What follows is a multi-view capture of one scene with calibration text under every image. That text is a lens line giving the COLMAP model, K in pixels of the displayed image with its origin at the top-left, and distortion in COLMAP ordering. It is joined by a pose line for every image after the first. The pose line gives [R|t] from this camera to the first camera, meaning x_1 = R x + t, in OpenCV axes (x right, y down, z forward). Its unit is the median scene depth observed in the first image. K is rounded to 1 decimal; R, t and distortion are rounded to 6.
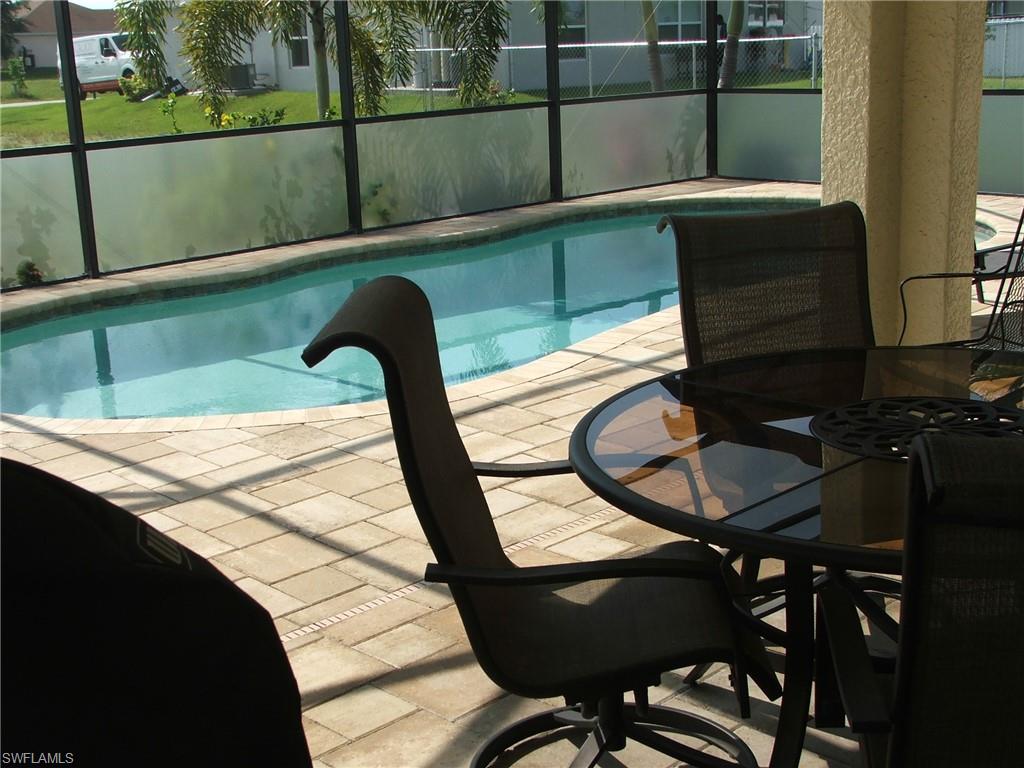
lens RADIAL K [[1369.3, 0, 510.2], [0, 1369.3, 383.9], [0, 0, 1]] dist [-0.055724, 0.000000]
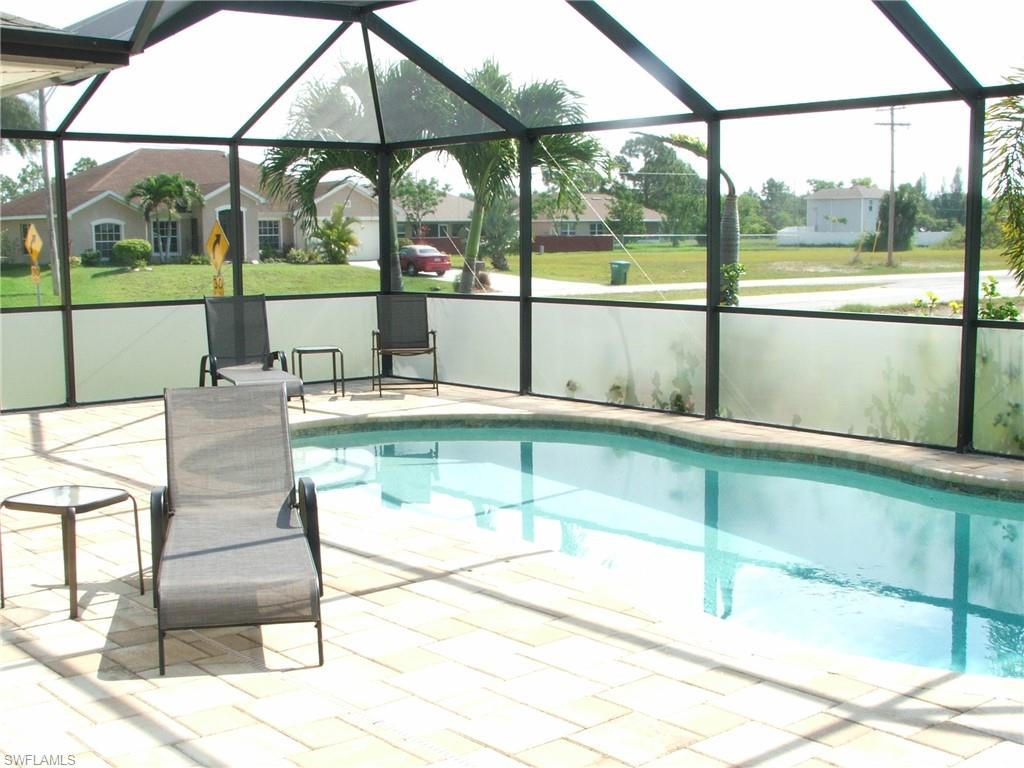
lens RADIAL K [[1369.3, 0, 510.9], [0, 1369.3, 407.2], [0, 0, 1]] dist [-0.055724, 0.000000]
pose [[-0.064357, 0.162718, -0.984571, 0.781319], [-0.245421, 0.953734, 0.173664, -0.225473], [0.967278, 0.252811, -0.021445, 0.770083]]
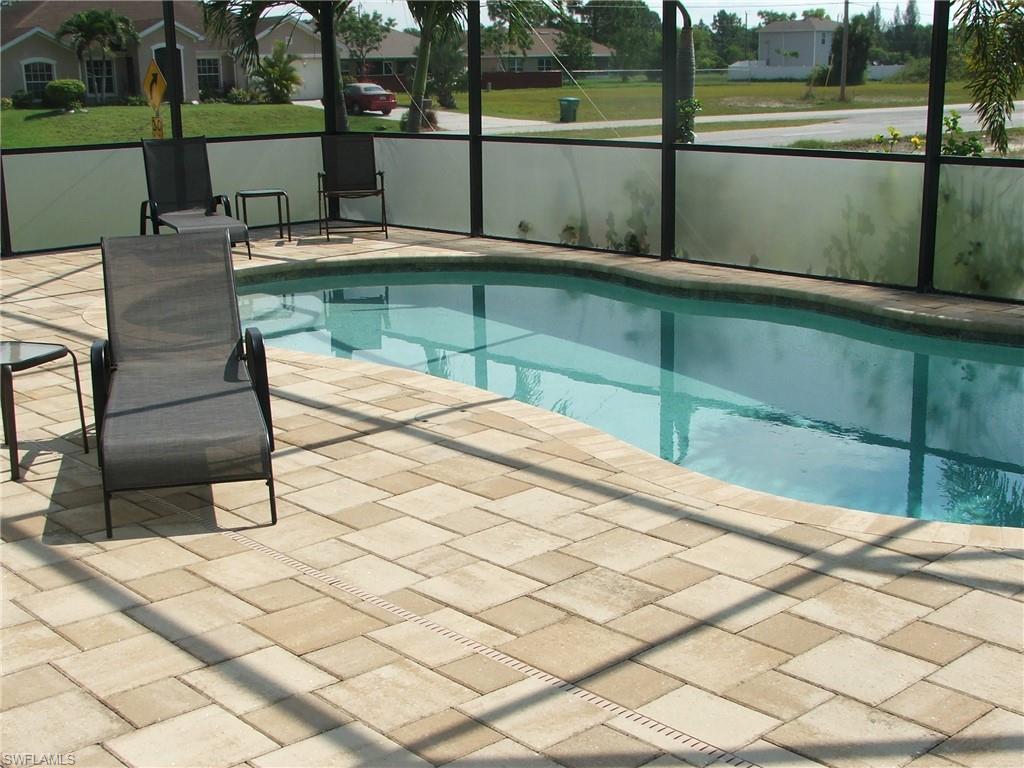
lens RADIAL K [[1369.3, 0, 512.0], [0, 1369.3, 413.4], [0, 0, 1]] dist [-0.055724, 0.000000]
pose [[-0.025161, 0.280548, -0.959510, 0.761691], [-0.240455, 0.929937, 0.278206, -0.223193], [0.970334, 0.237719, 0.044061, 0.767243]]
